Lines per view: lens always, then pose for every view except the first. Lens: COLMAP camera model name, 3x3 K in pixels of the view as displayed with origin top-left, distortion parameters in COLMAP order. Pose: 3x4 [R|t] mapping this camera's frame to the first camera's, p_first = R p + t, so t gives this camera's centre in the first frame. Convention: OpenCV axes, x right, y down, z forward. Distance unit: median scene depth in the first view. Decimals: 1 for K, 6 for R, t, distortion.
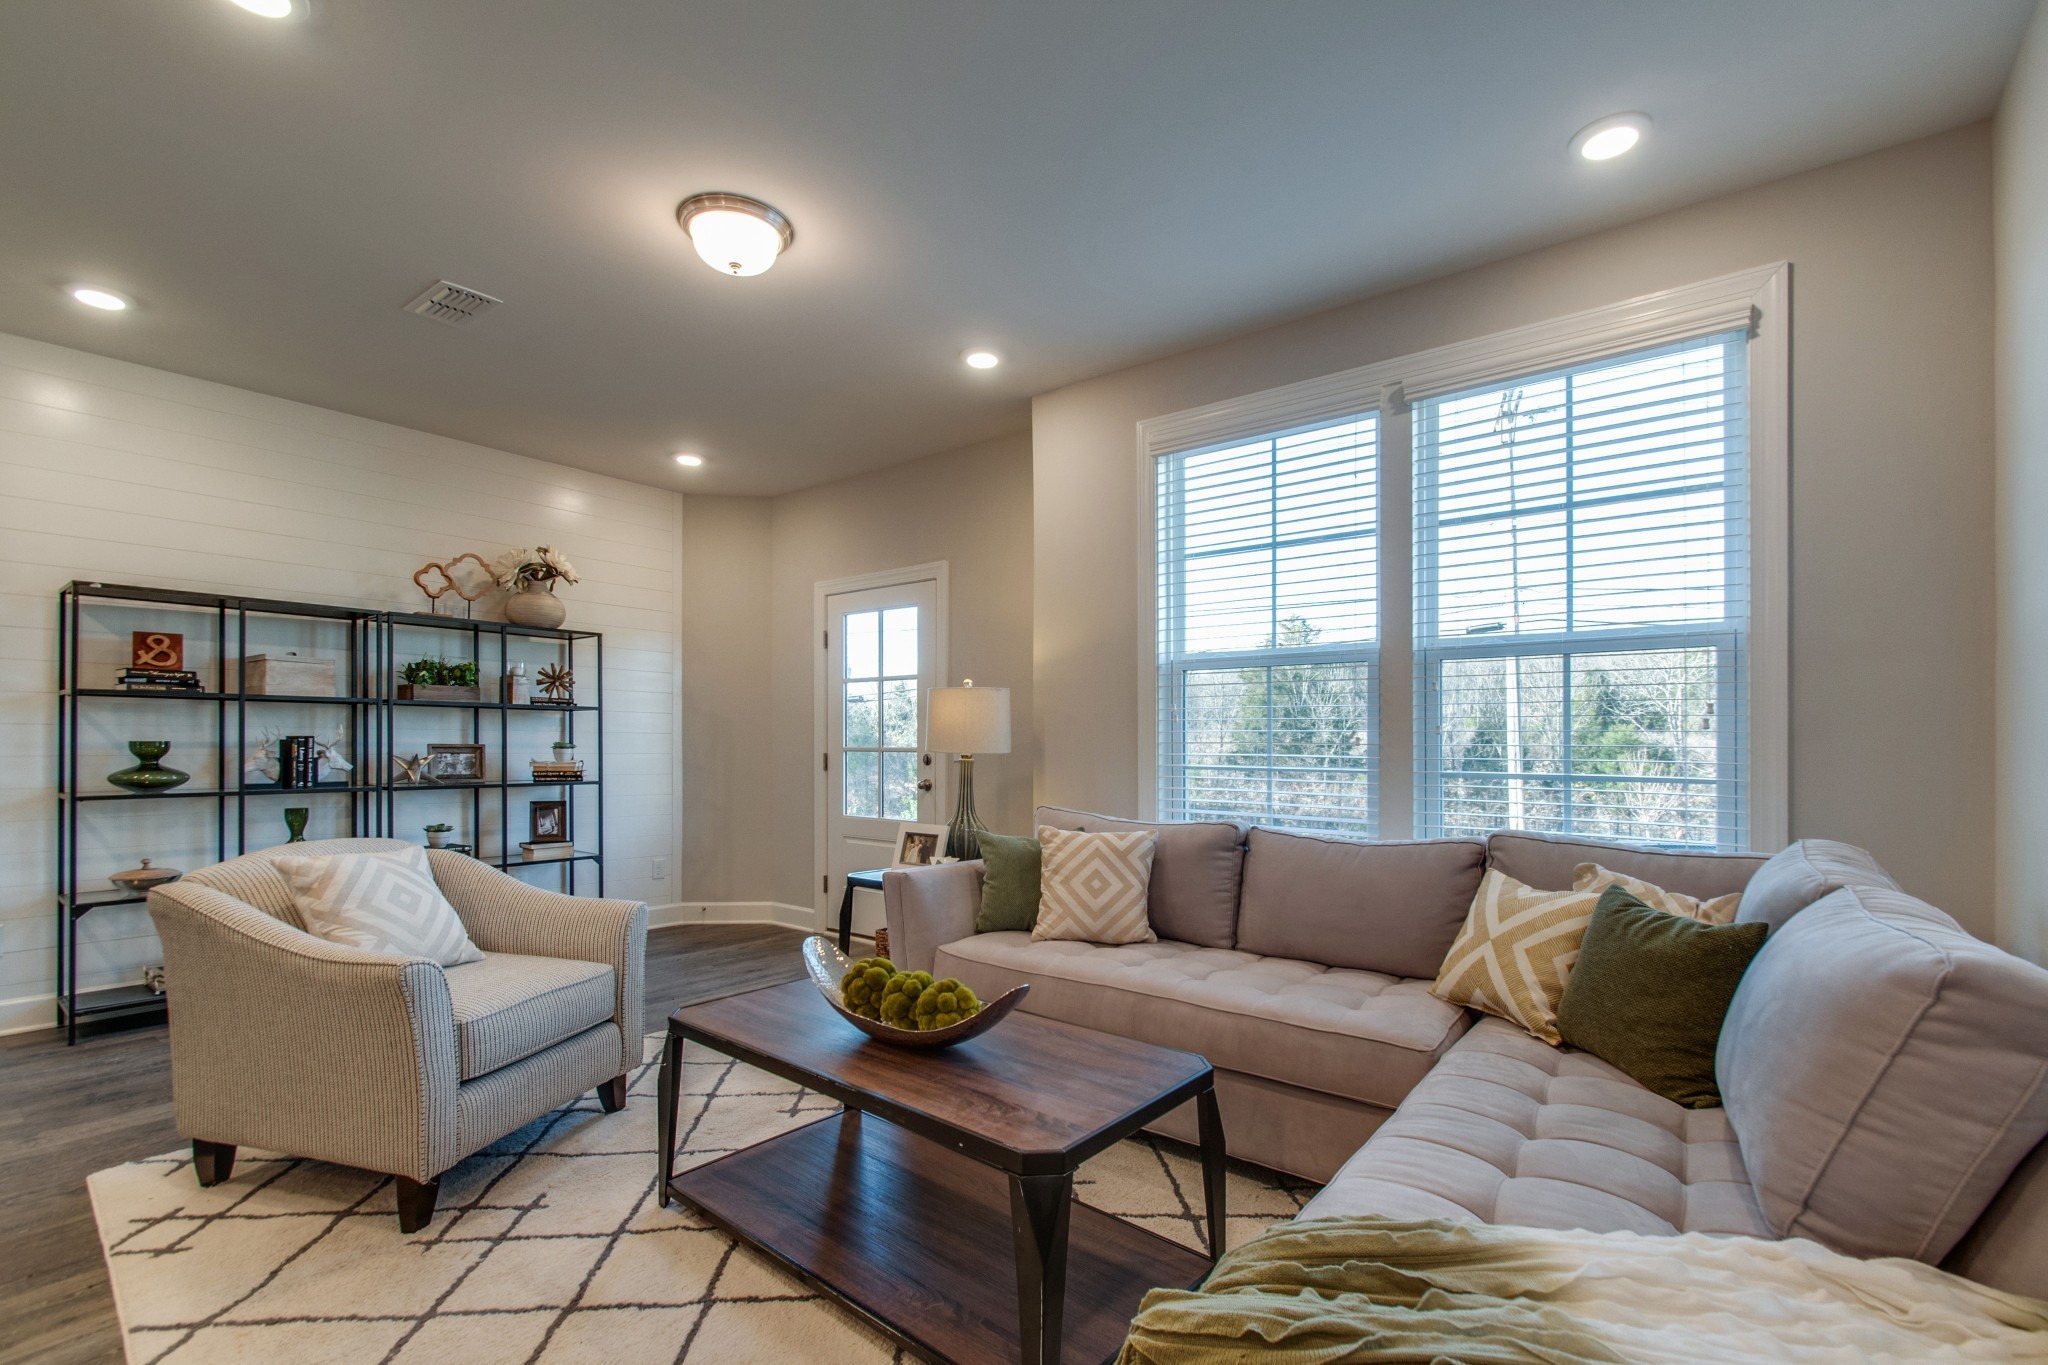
lens RADIAL K [[905.4, 0, 1016.8], [0, 905.4, 728.0], [0, 0, 1]] dist [0.001788, -0.001098]
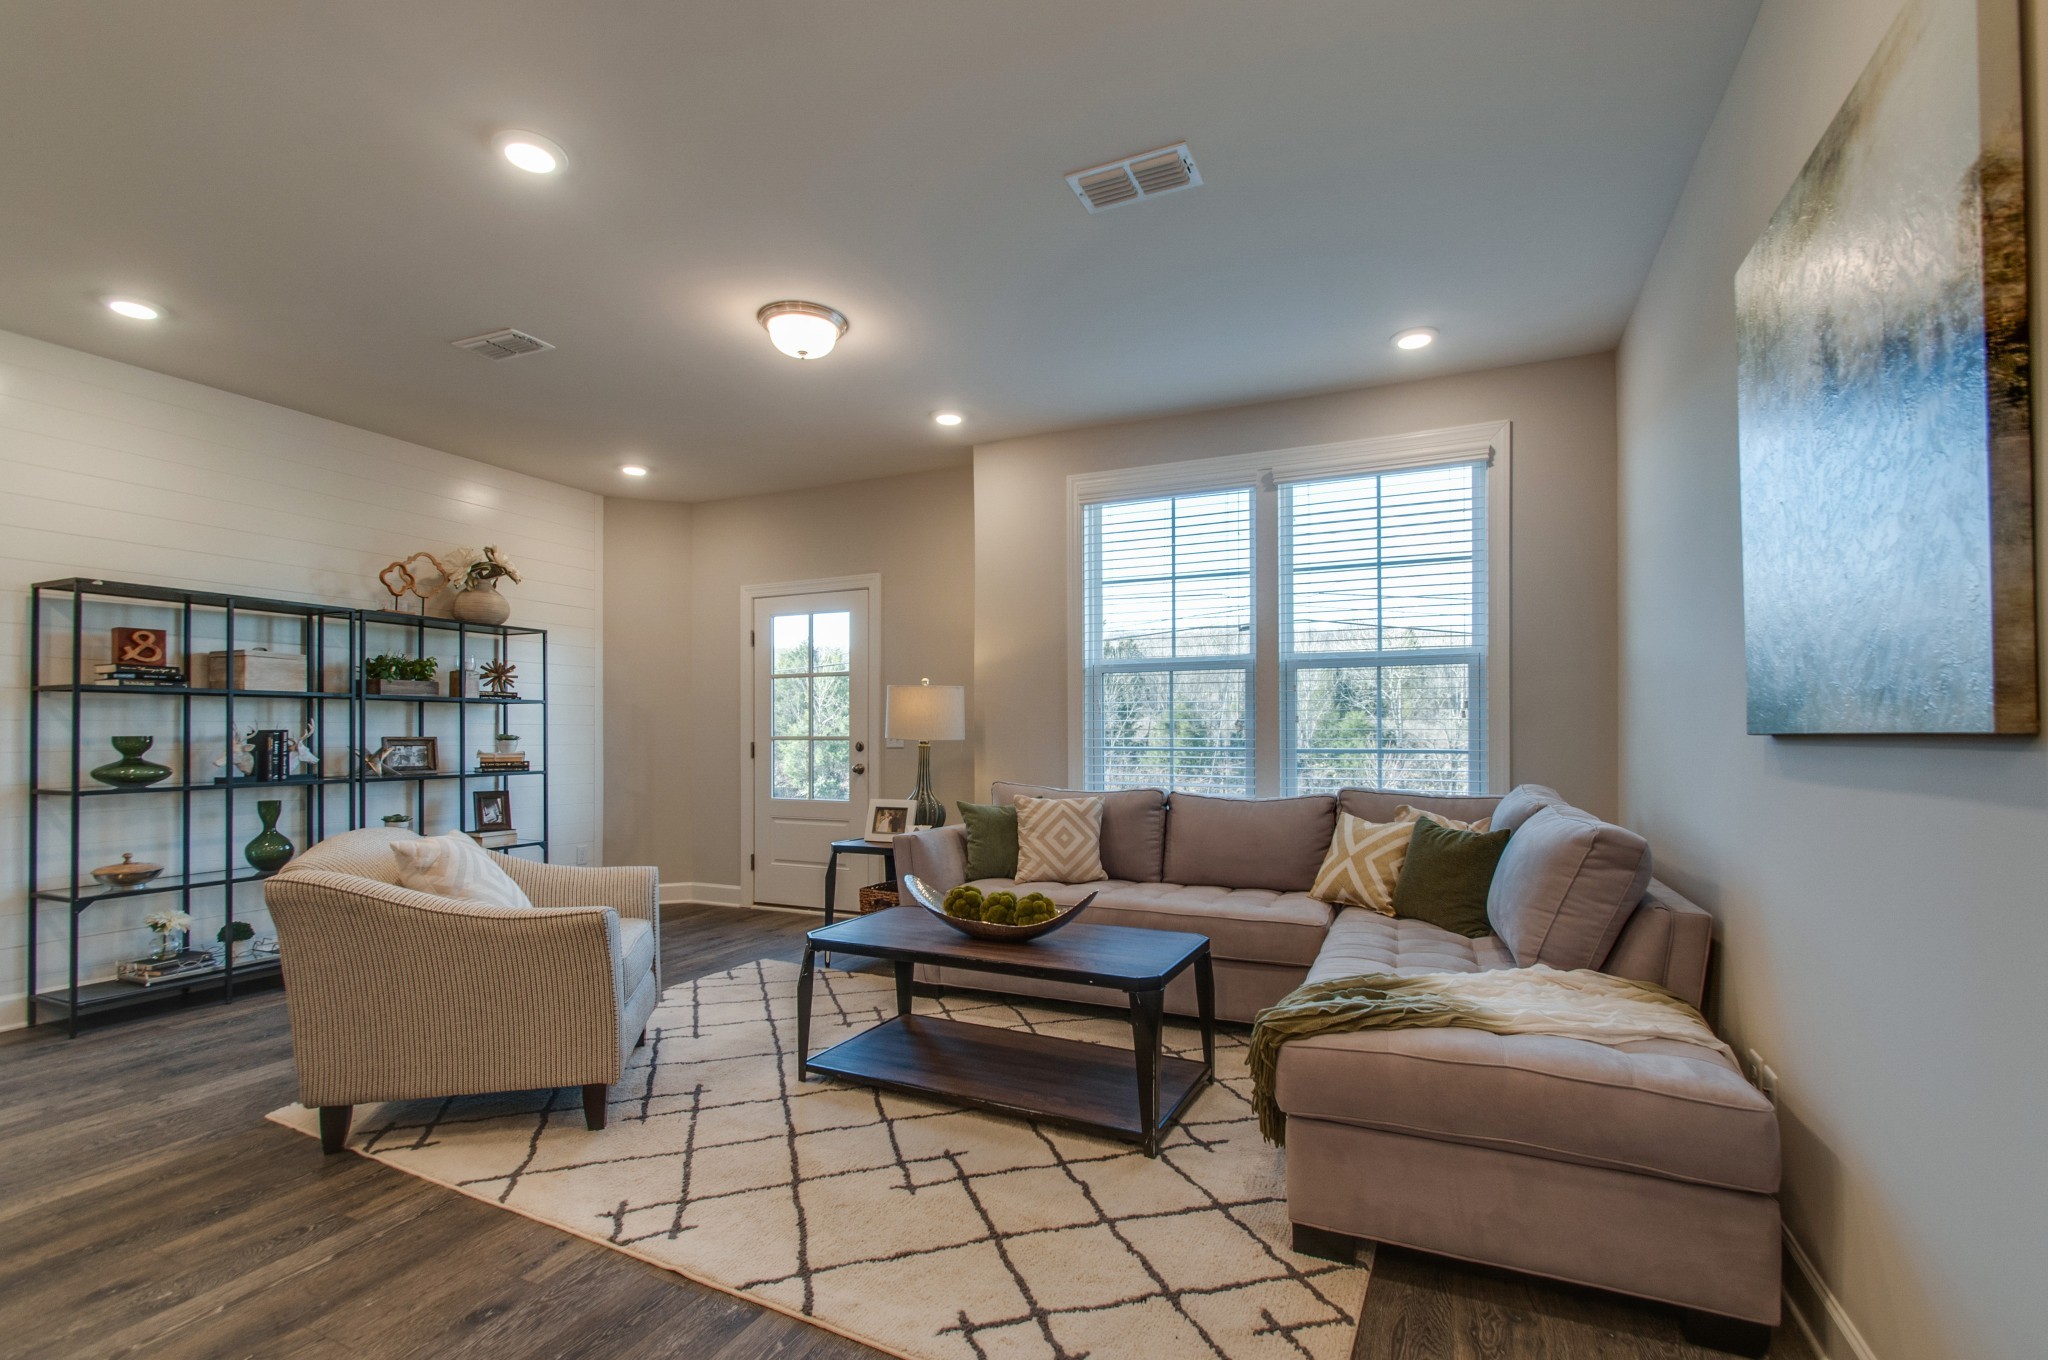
lens RADIAL K [[918.5, 0, 1026.5], [0, 918.5, 719.9], [0, 0, 1]] dist [-0.000638, -0.000430]
pose [[0.969088, -0.005182, 0.246662, -0.244913], [0.004305, 0.999982, 0.004093, -0.003441], [-0.246679, -0.002904, 0.969093, -0.232553]]
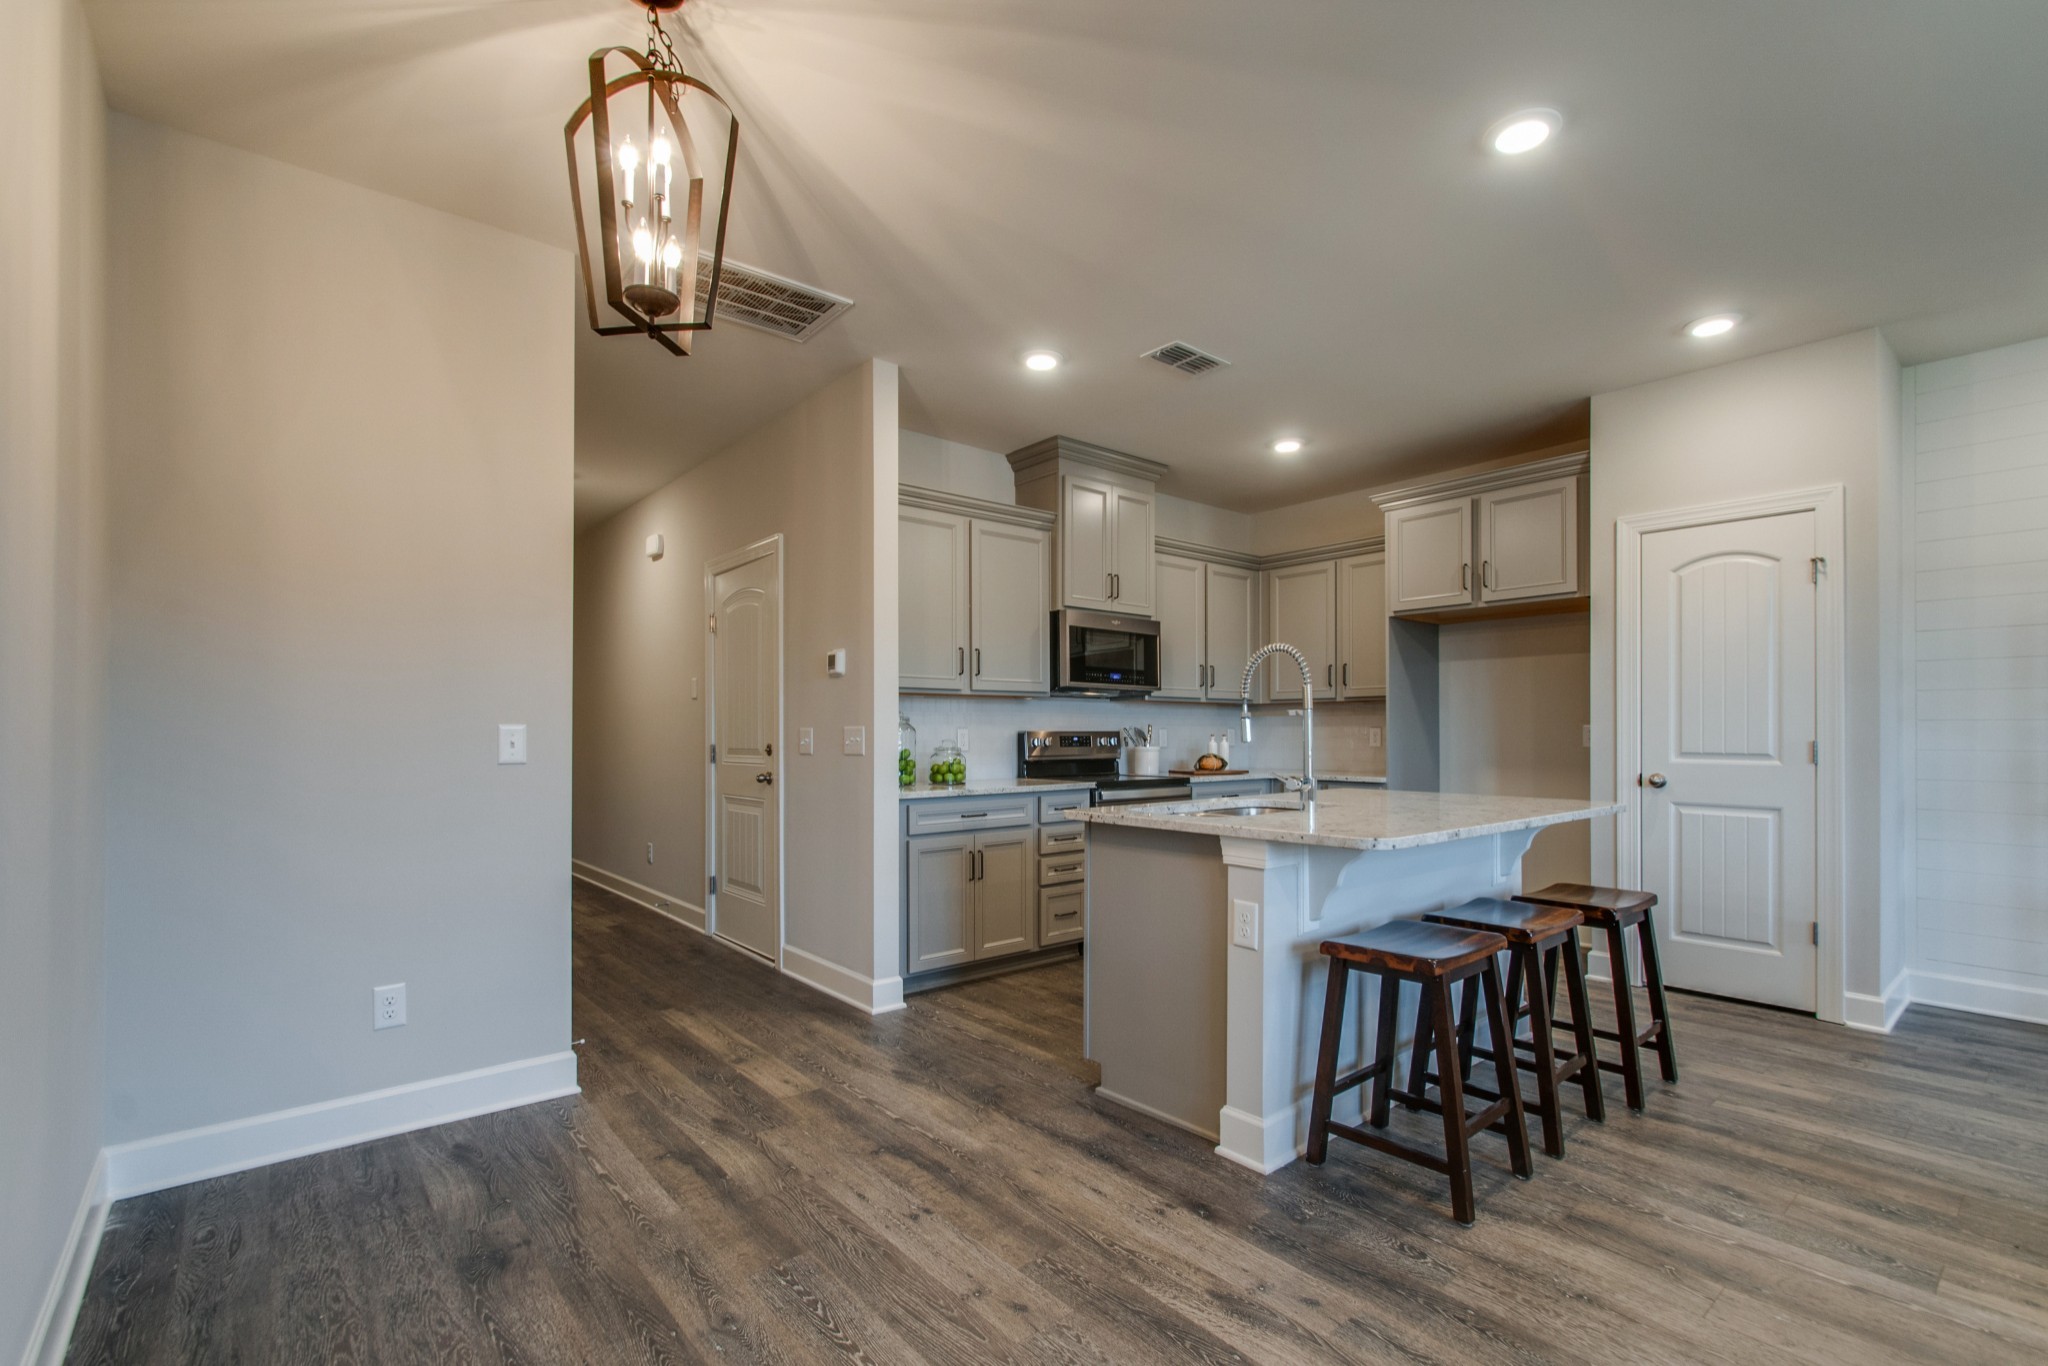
lens RADIAL K [[905.4, 0, 1016.8], [0, 905.4, 728.5], [0, 0, 1]] dist [0.001788, -0.001098]
pose [[-0.203826, -0.002396, -0.979004, 0.092920], [0.015268, 0.999868, -0.005626, -0.006059], [0.978888, -0.016095, -0.203763, 0.041056]]
